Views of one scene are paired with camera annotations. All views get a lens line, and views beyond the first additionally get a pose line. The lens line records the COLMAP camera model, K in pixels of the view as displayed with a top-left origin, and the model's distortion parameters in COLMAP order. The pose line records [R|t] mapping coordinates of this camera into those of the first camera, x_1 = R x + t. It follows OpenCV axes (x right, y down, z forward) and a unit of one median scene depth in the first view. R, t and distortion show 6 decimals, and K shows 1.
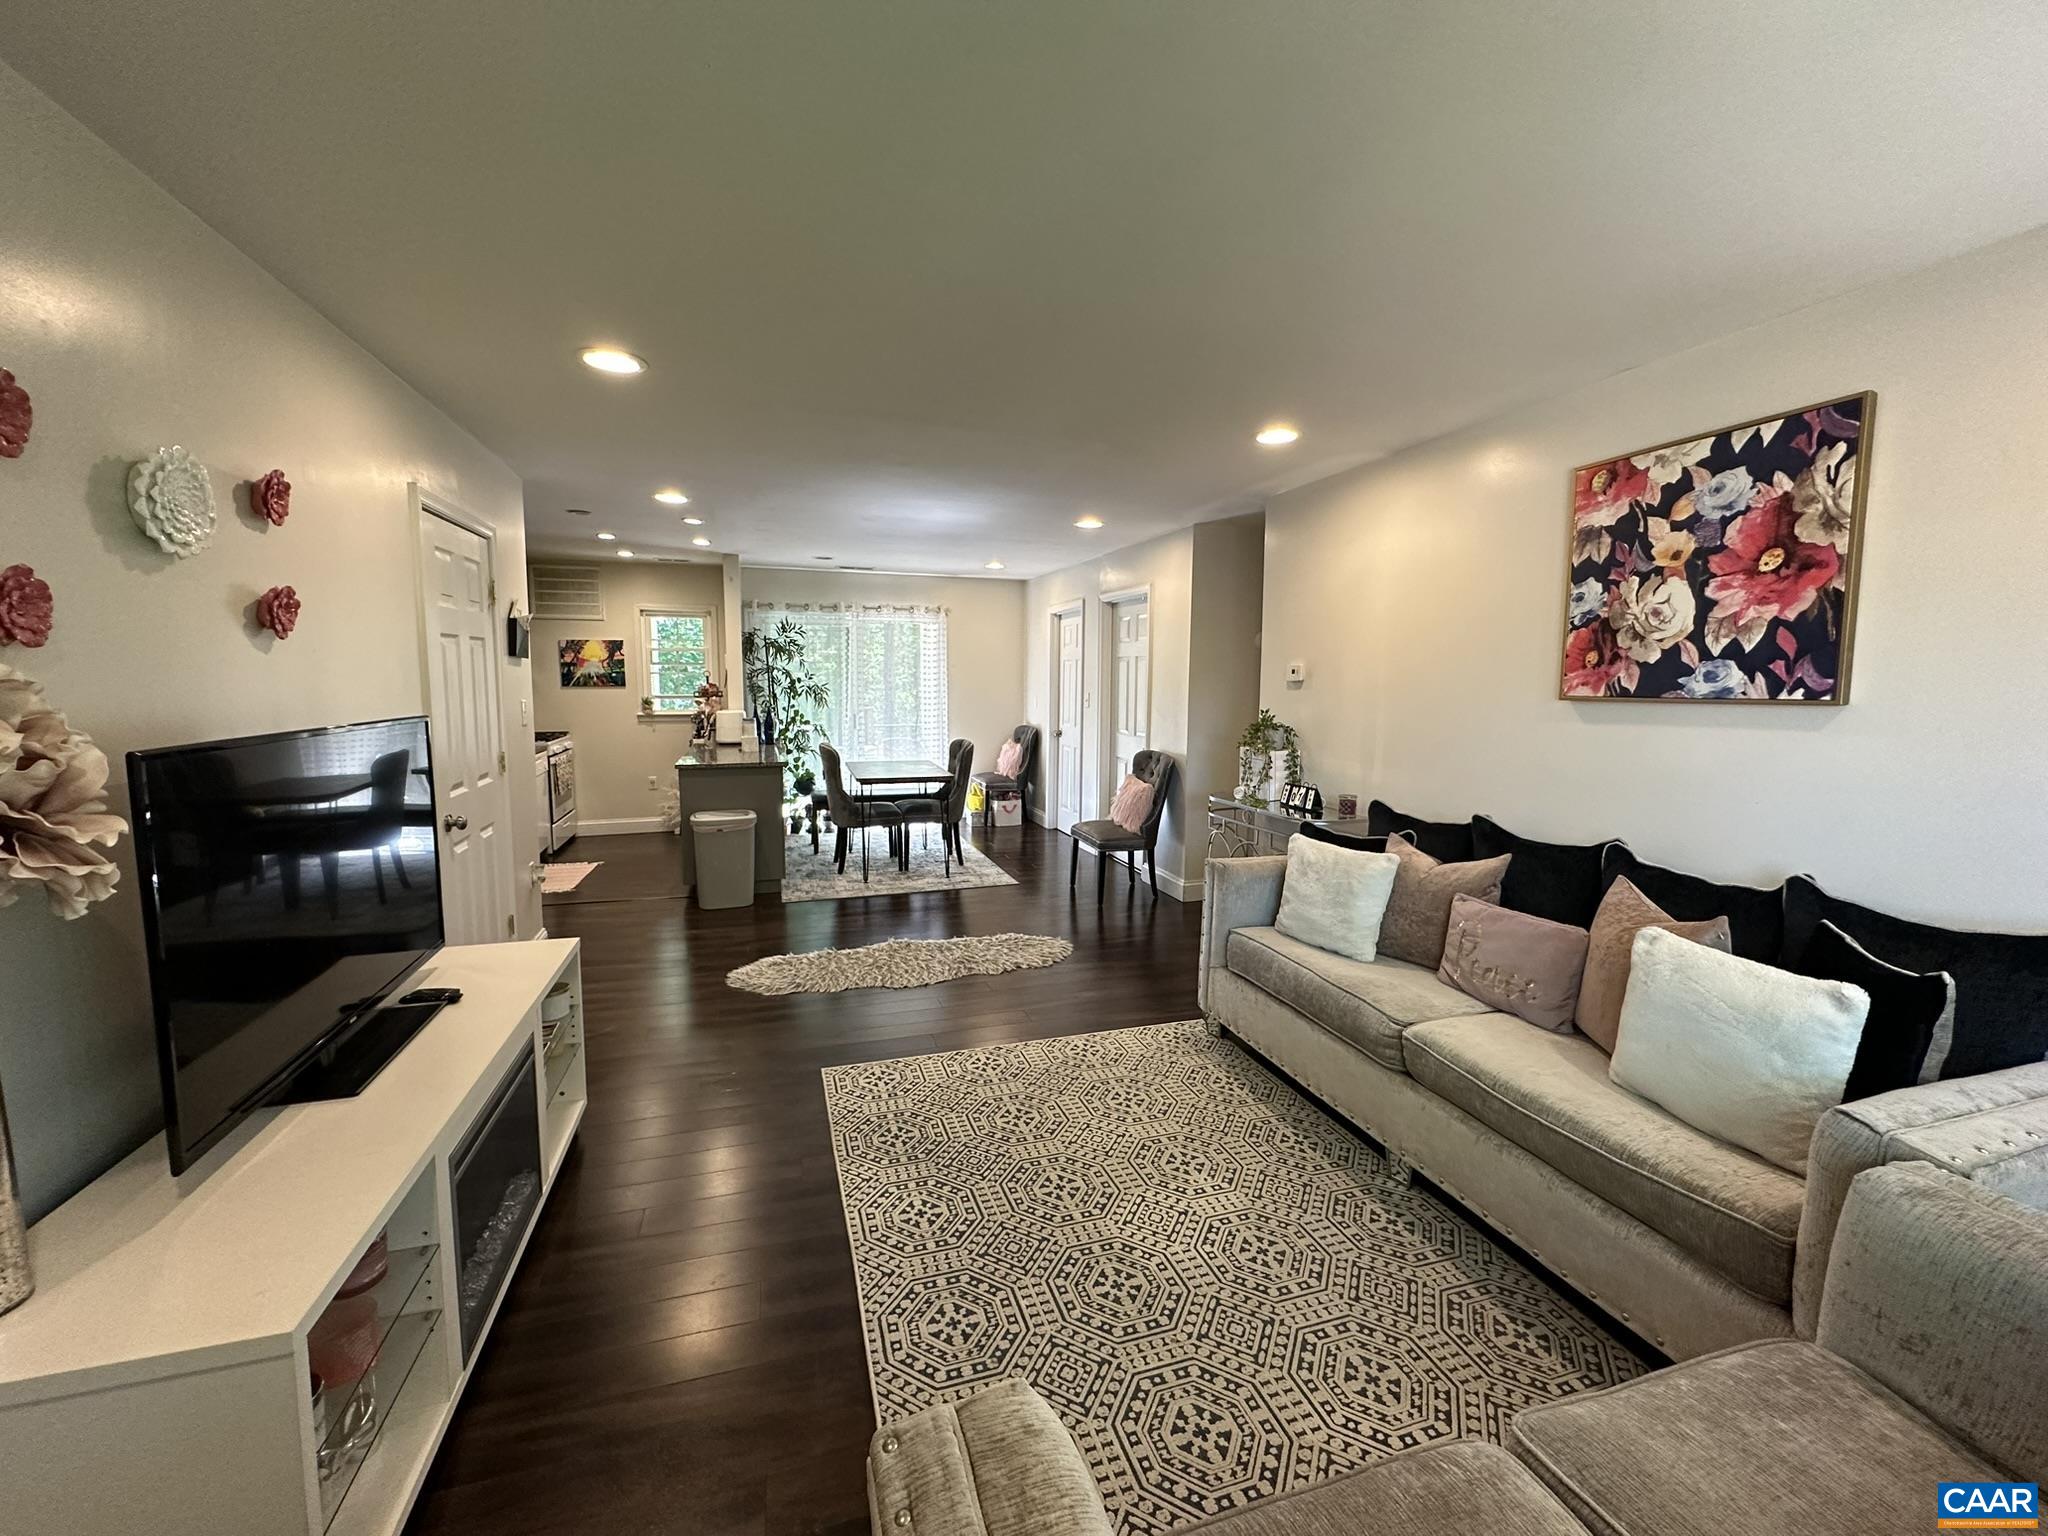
lens RADIAL K [[819.0, 0, 1020.3], [0, 819.0, 766.2], [0, 0, 1]] dist [-0.004512, 0.001076]
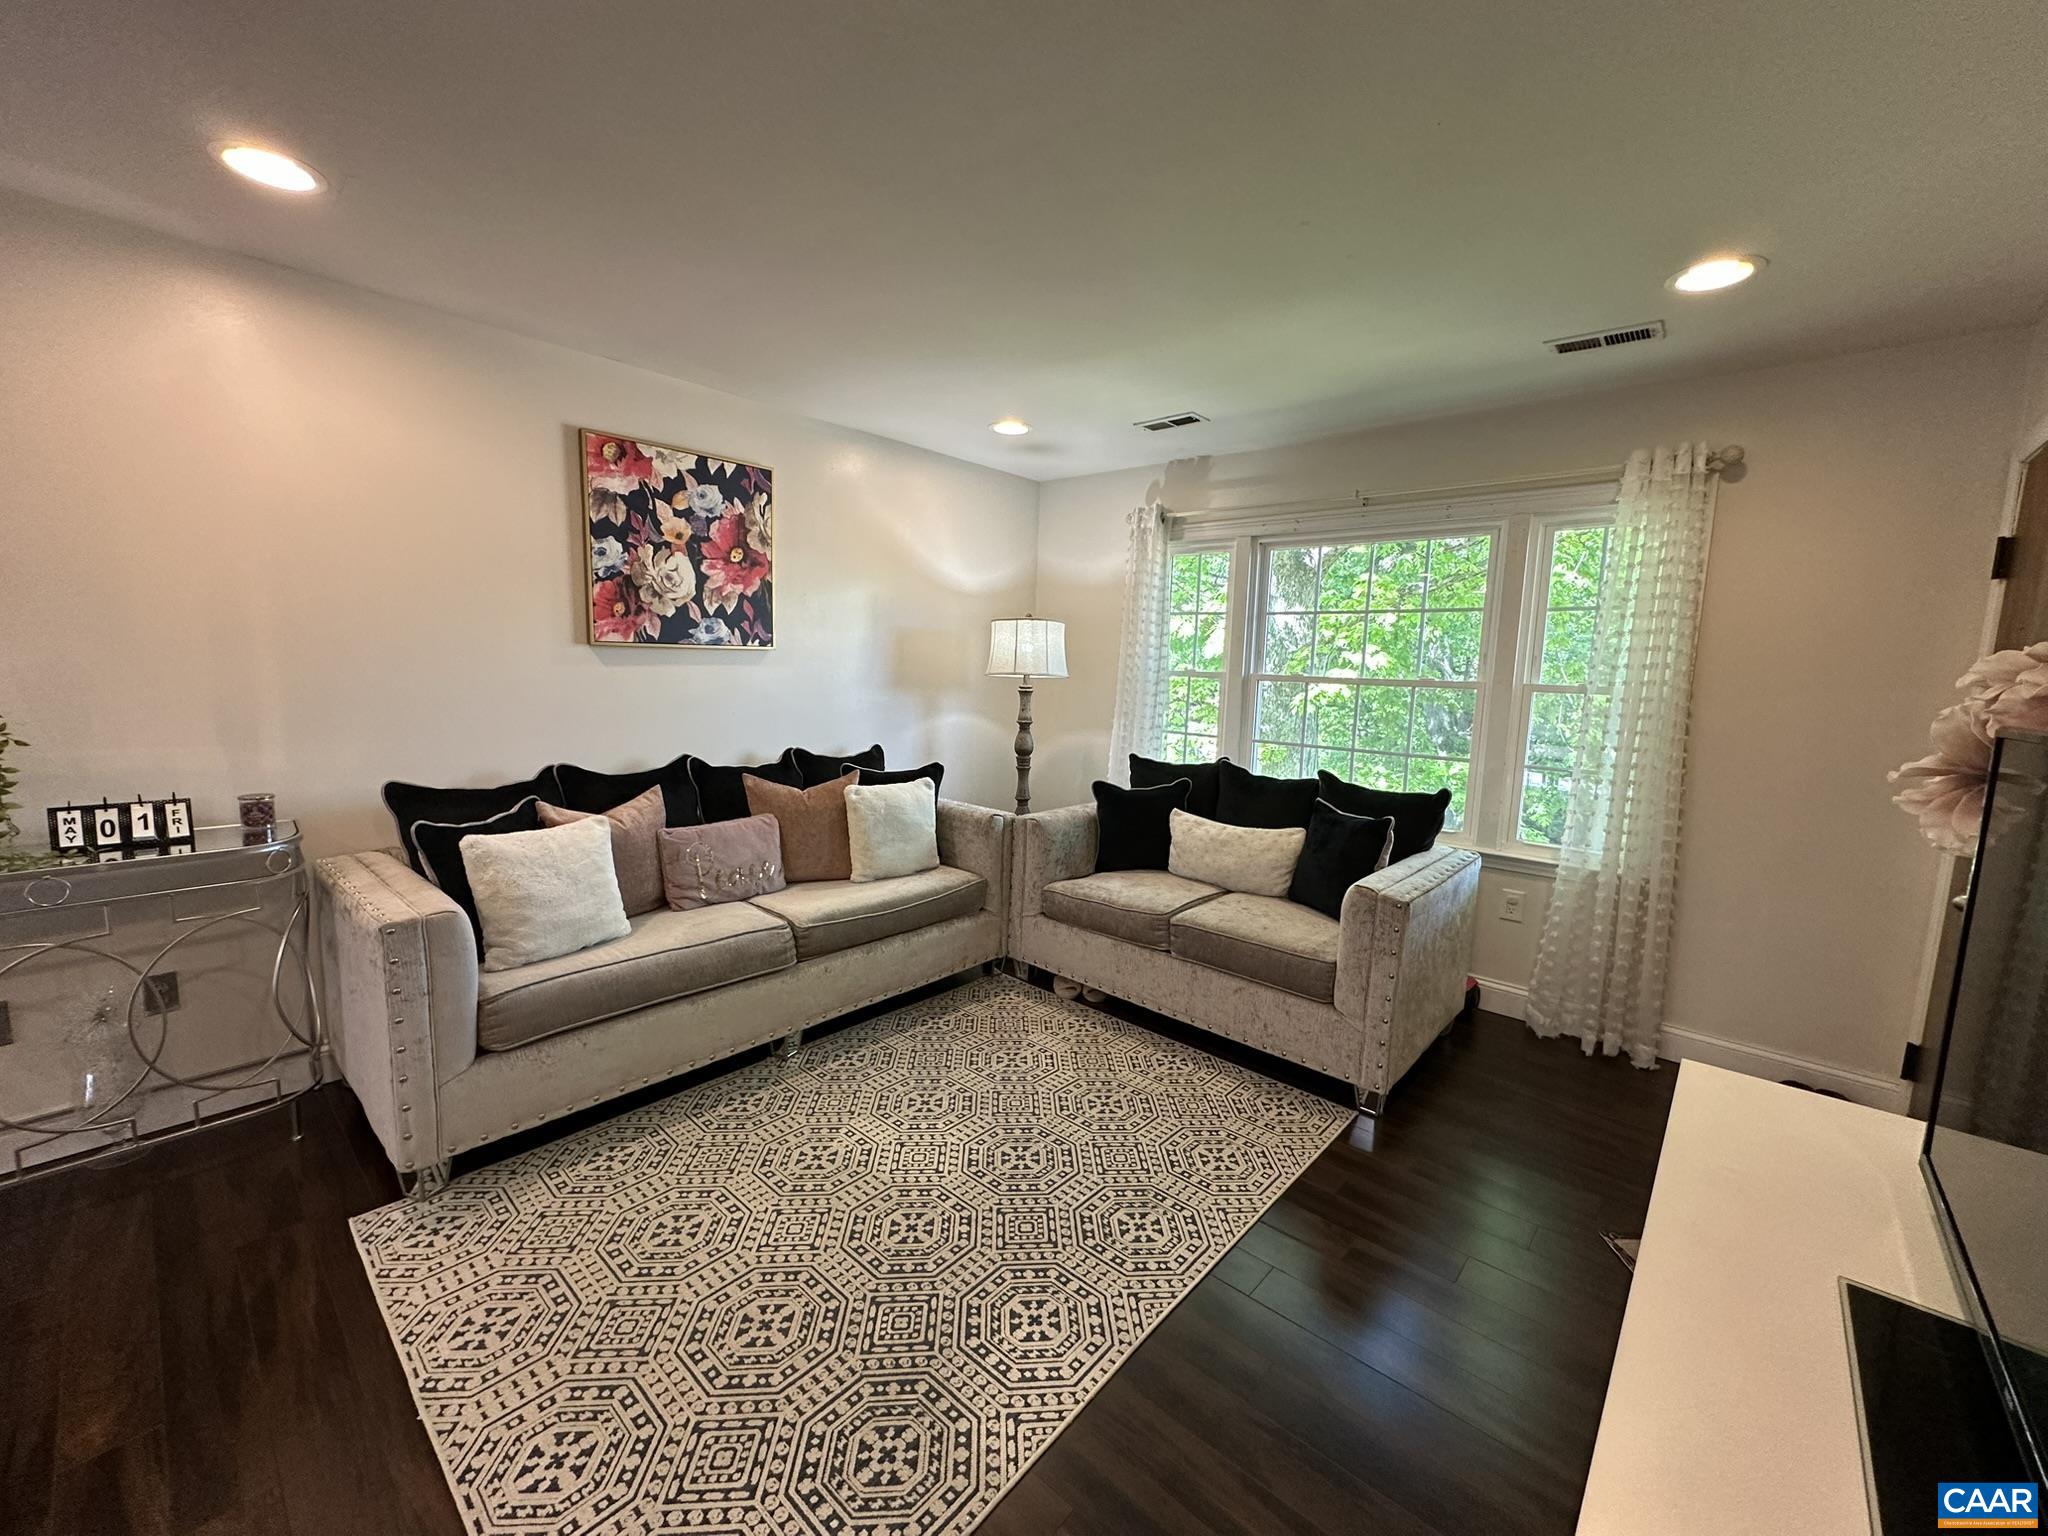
lens RADIAL K [[819.0, 0, 1023.5], [0, 819.0, 763.6], [0, 0, 1]] dist [-0.004512, 0.001076]
pose [[-0.513558, -0.130556, 0.848064, -0.594706], [0.055216, 0.981280, 0.184500, -0.098452], [-0.856276, 0.141578, -0.496736, 1.111107]]
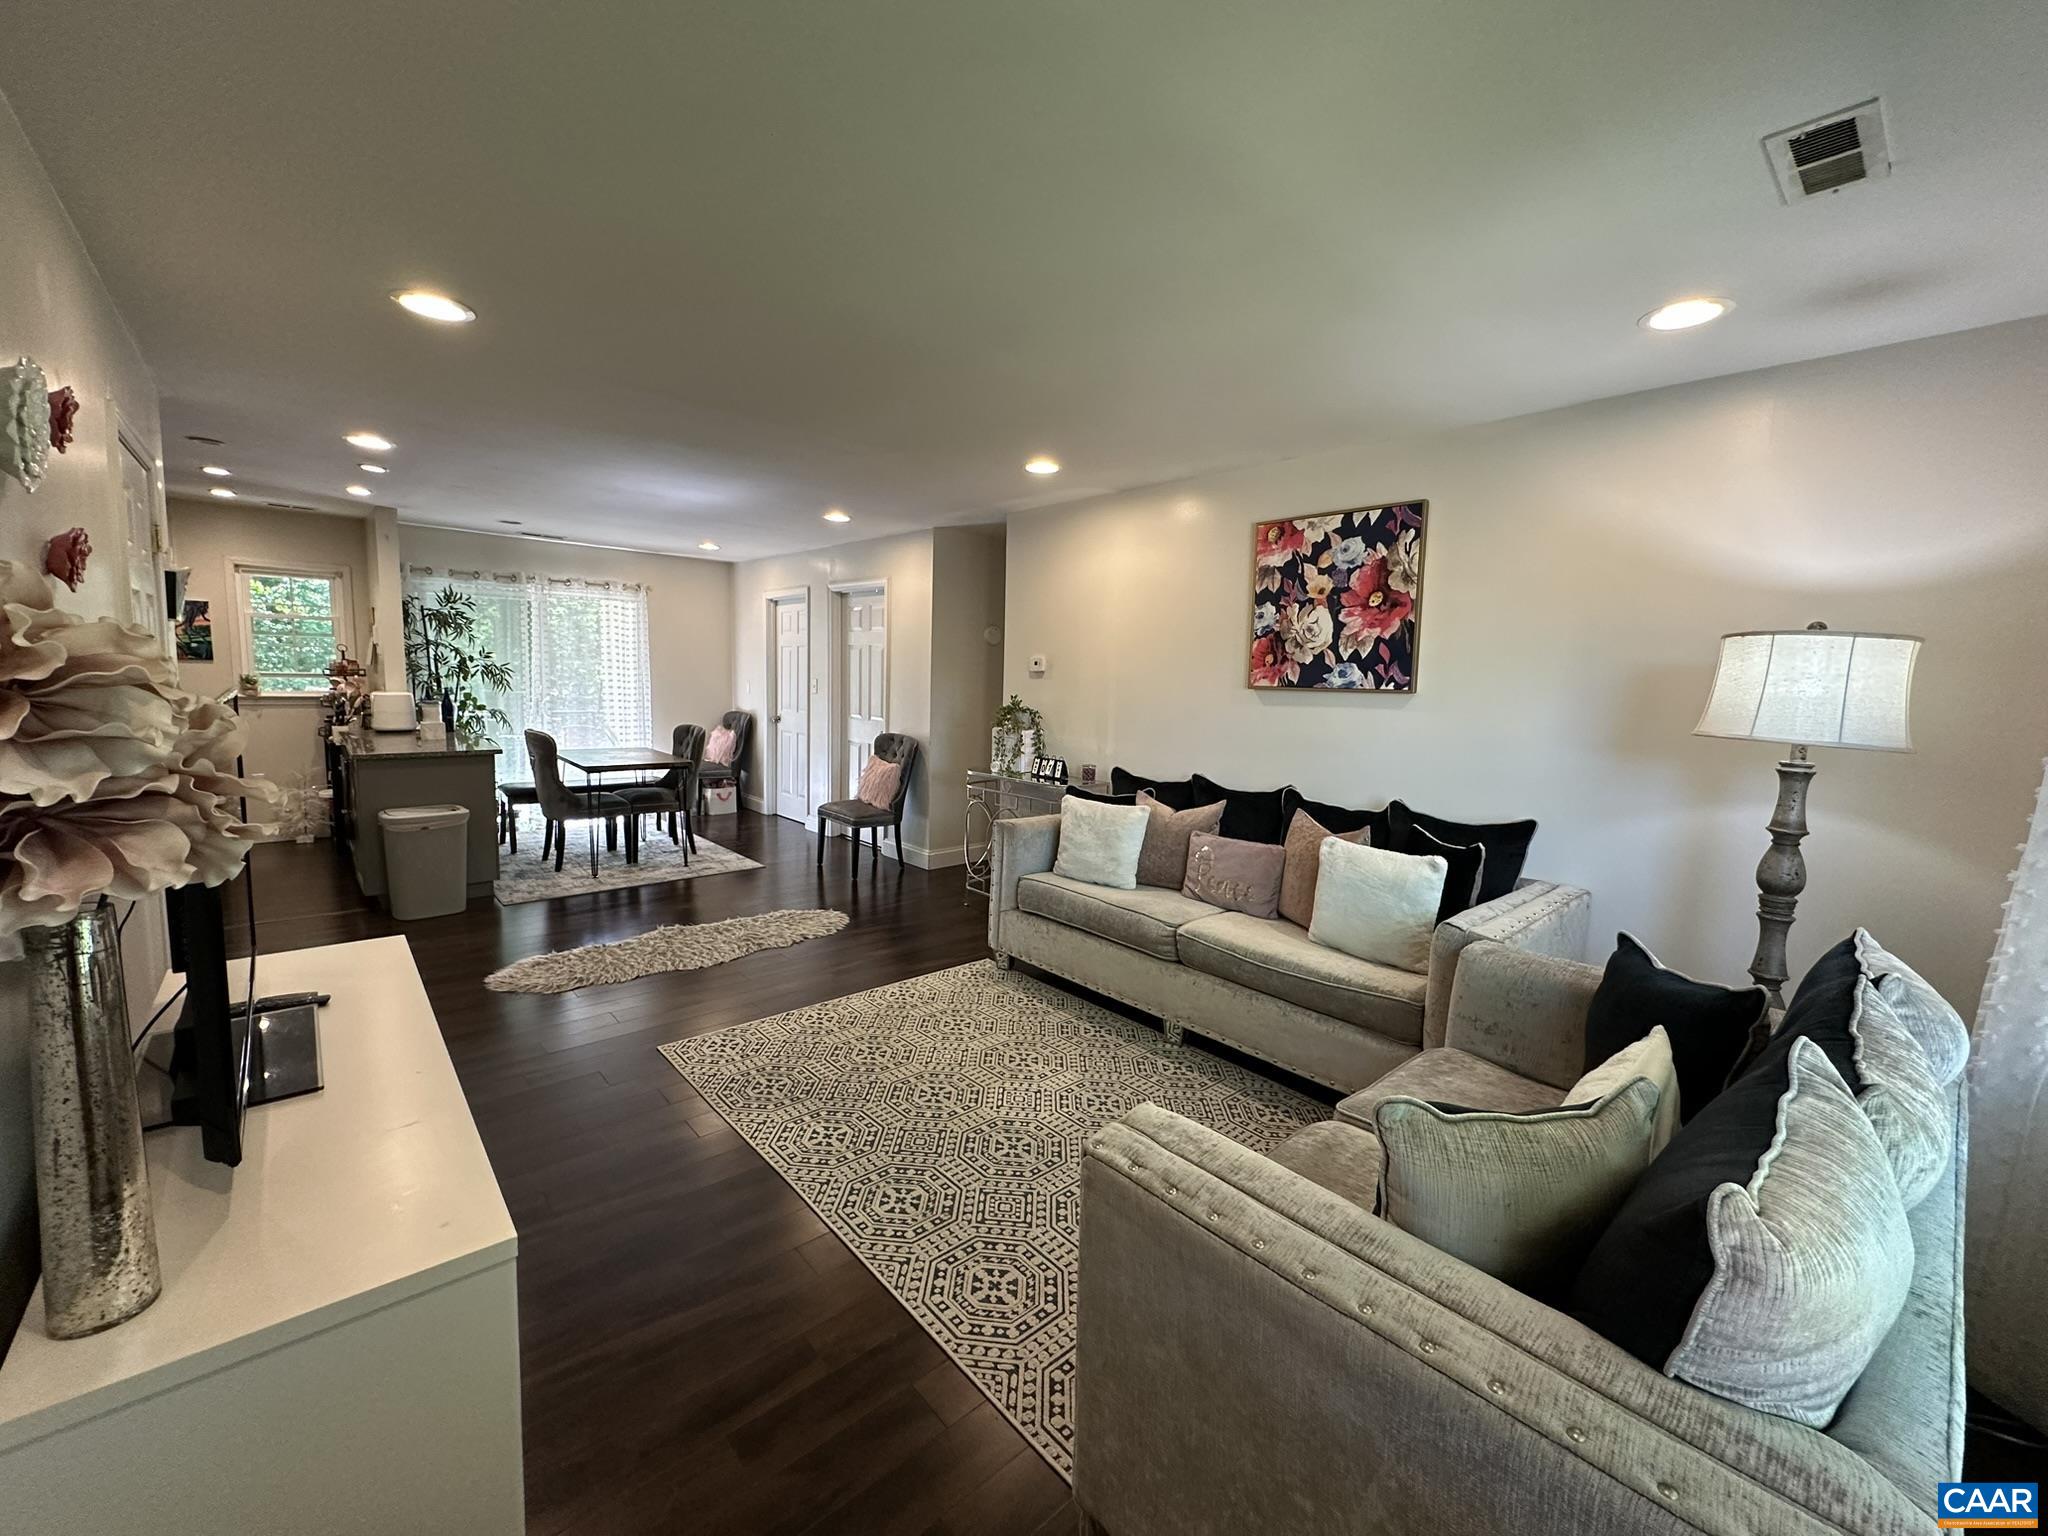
lens RADIAL K [[819.0, 0, 1024.4], [0, 819.0, 766.1], [0, 0, 1]] dist [-0.004512, 0.001076]
pose [[0.909529, -0.025908, 0.414832, -0.277411], [0.020667, 0.999640, 0.017120, 0.019603], [-0.415126, -0.006998, 0.909737, -0.113281]]
